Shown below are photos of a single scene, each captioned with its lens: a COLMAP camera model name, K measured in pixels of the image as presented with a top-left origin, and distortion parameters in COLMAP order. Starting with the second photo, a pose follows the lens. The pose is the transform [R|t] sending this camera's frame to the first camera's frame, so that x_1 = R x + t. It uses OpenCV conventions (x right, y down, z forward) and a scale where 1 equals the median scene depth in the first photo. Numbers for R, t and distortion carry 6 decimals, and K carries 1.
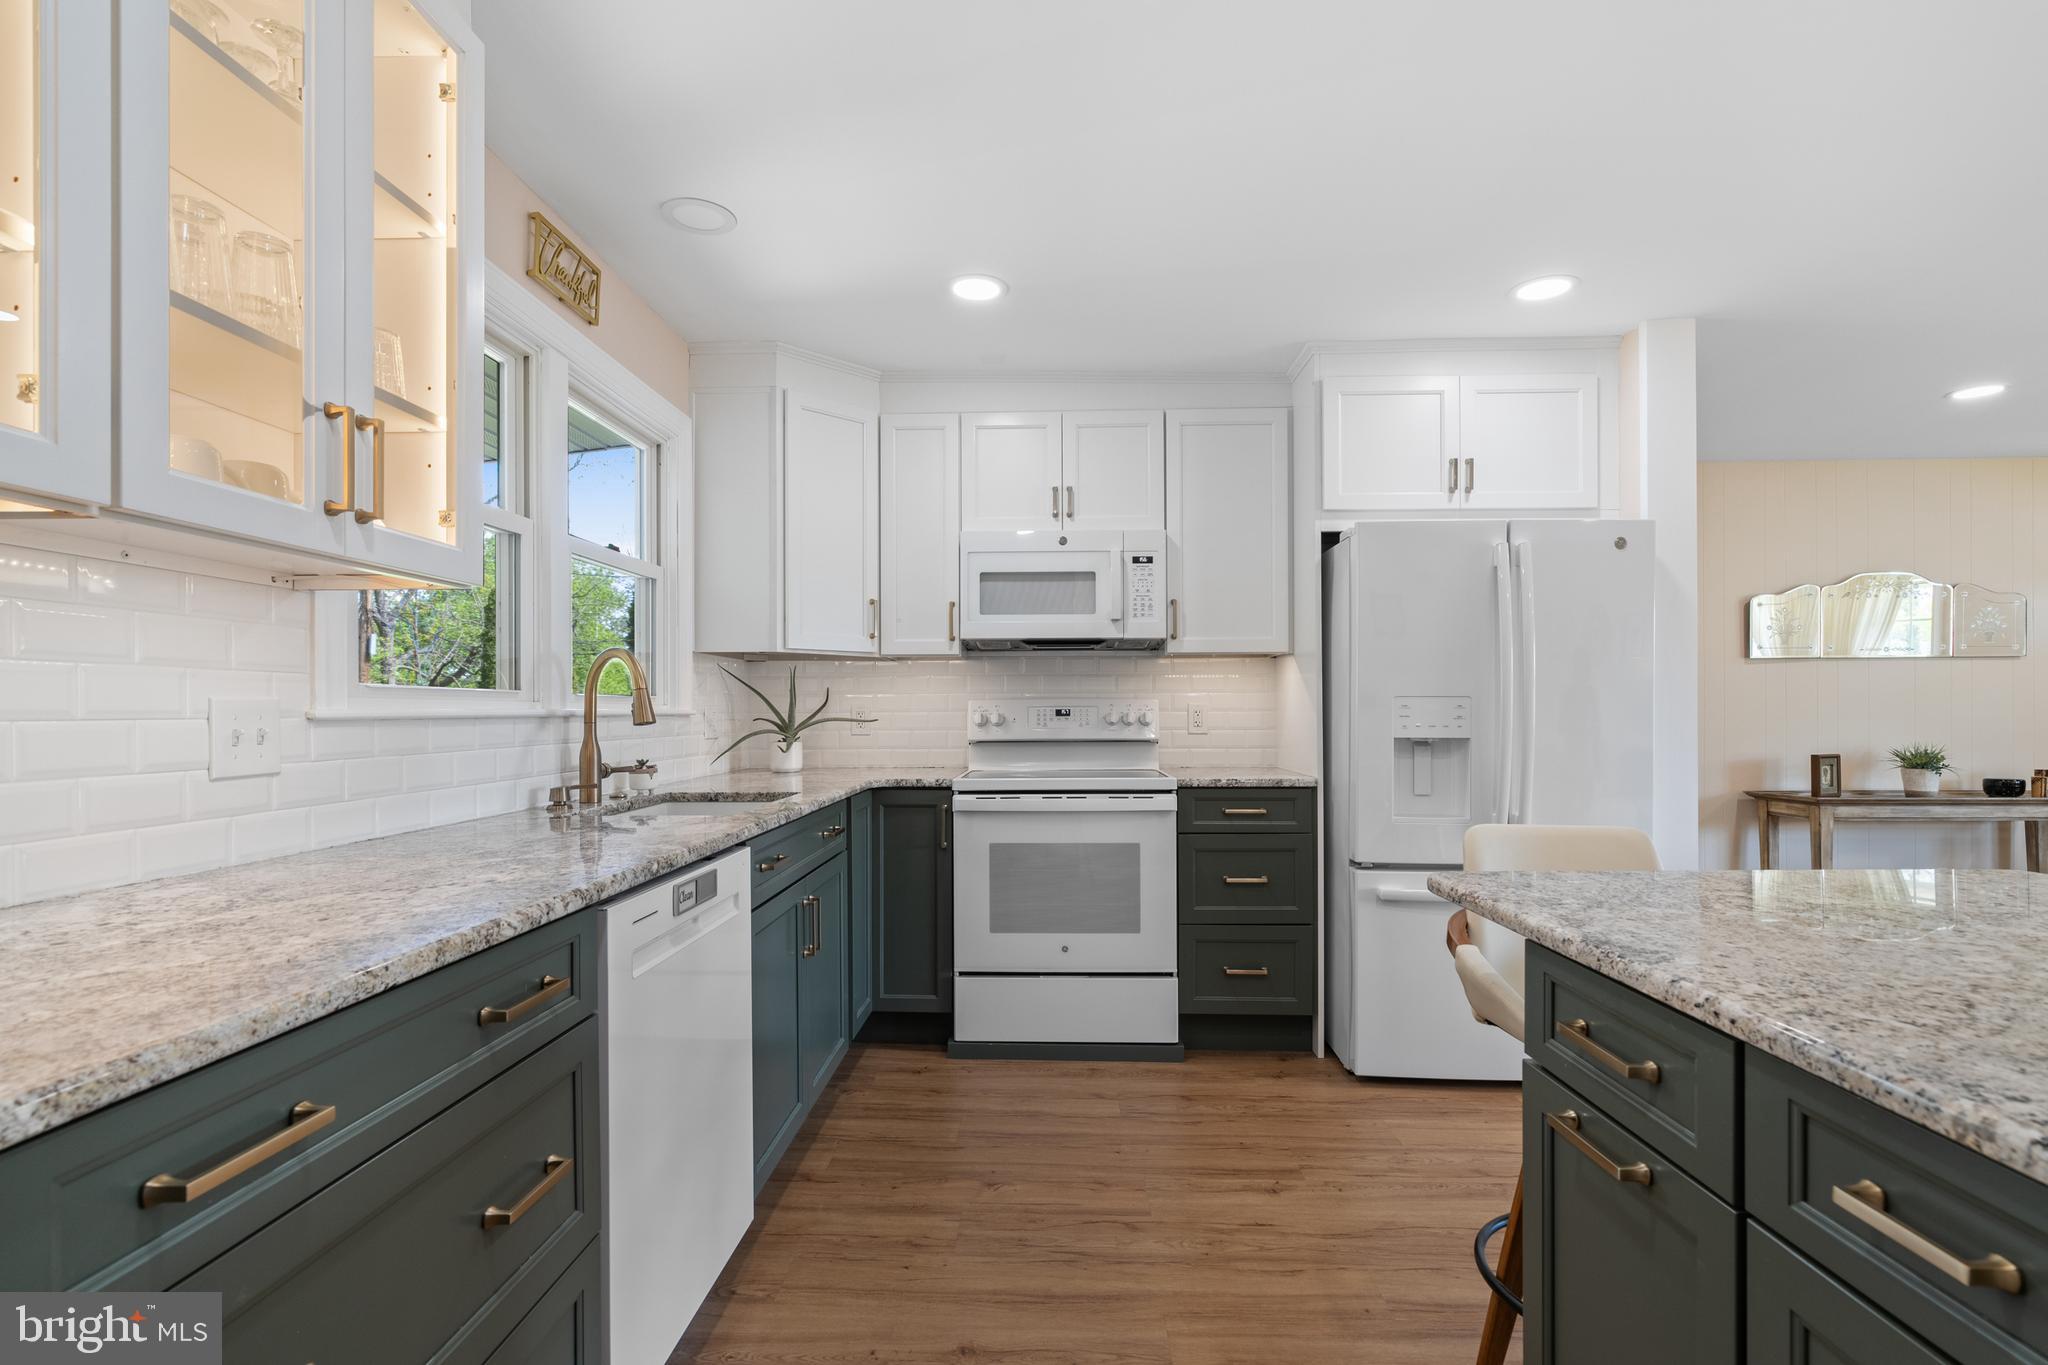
lens RADIAL K [[934.4, 0, 1024.2], [0, 934.4, 709.4], [0, 0, 1]] dist [-0.003255, 0.000103]
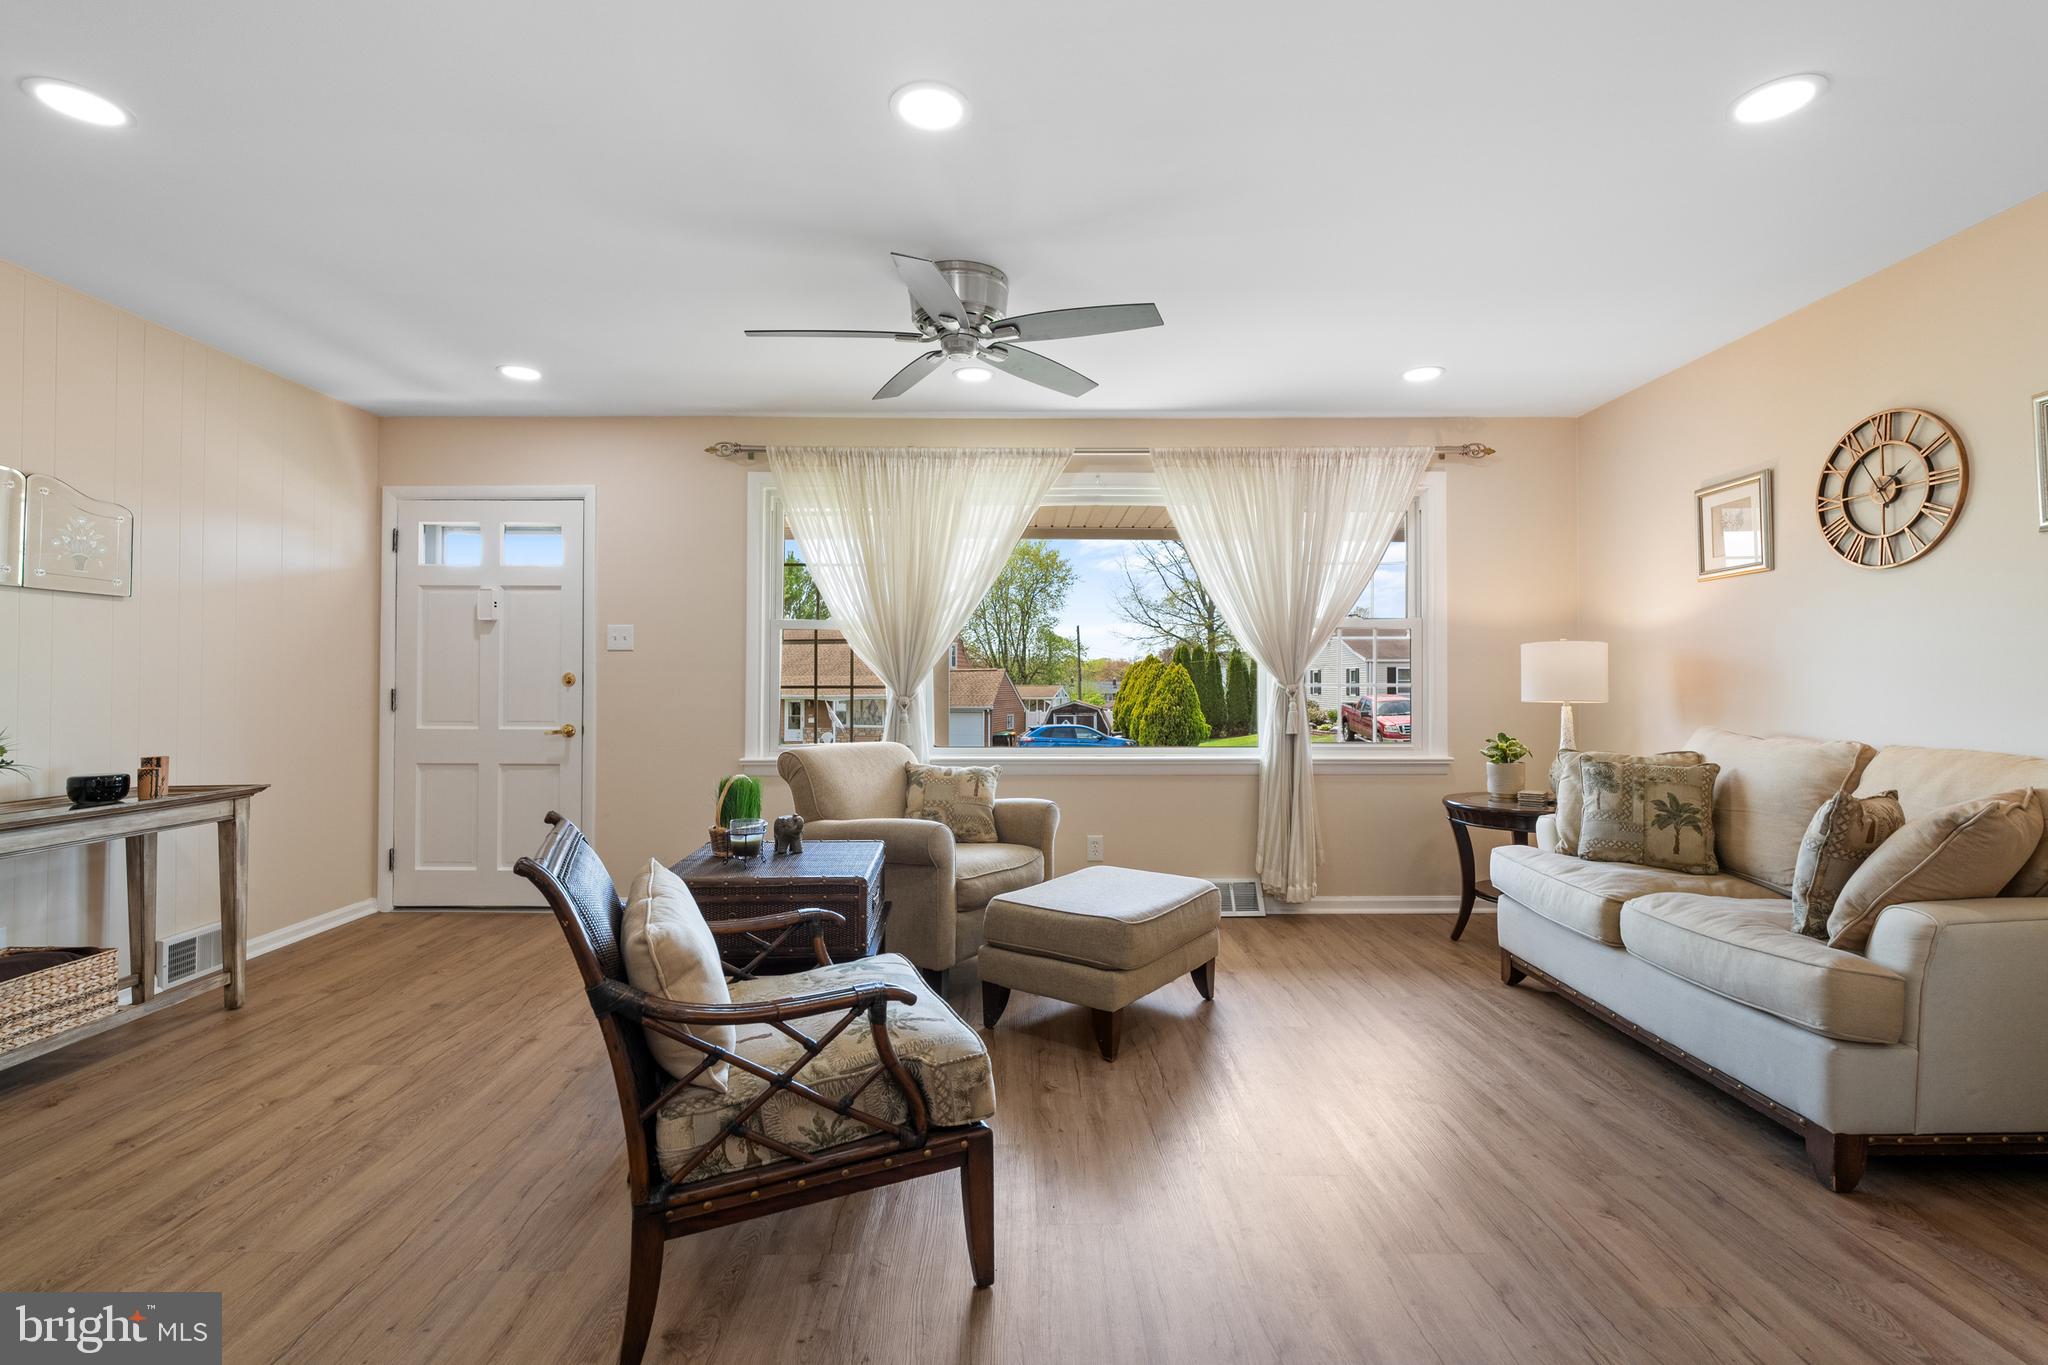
lens RADIAL K [[932.6, 0, 1025.3], [0, 932.6, 671.2], [0, 0, 1]] dist [-0.003637, 0.000572]
pose [[-0.039152, 0.017186, 0.999085, 0.503922], [-0.001347, 0.999850, -0.017252, 0.014998], [-0.999232, -0.002021, -0.039123, 0.509227]]
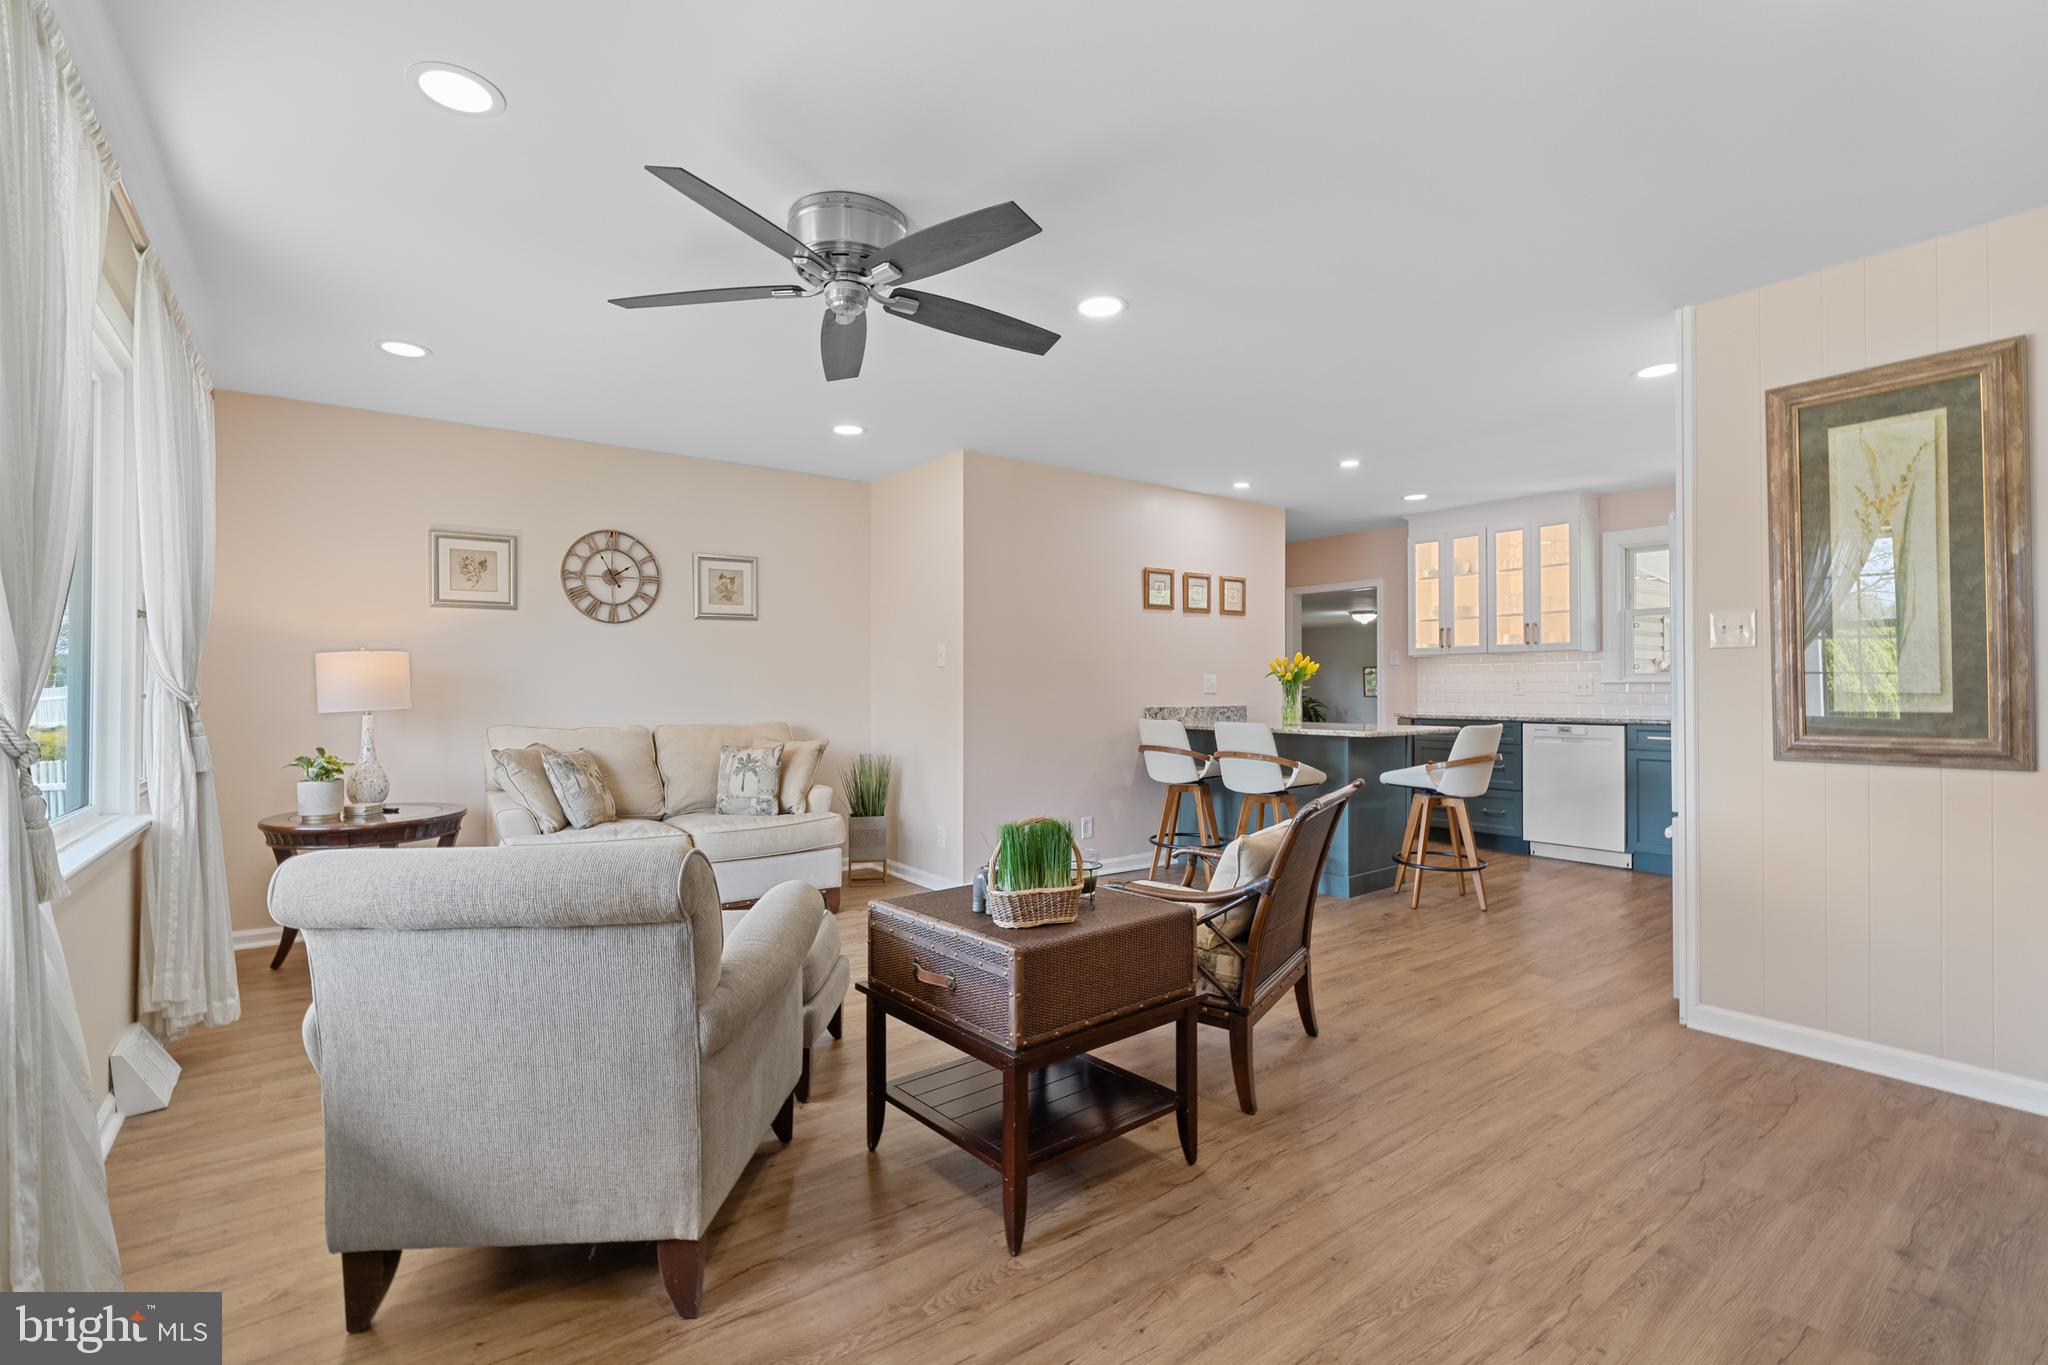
lens RADIAL K [[912.6, 0, 1019.0], [0, 912.6, 723.3], [0, 0, 1]] dist [-0.008387, -0.000061]
pose [[-0.782537, 0.028855, -0.621935, 1.808149], [0.006568, 0.999252, 0.038096, 0.009144], [0.622569, 0.025727, -0.782142, 1.237592]]
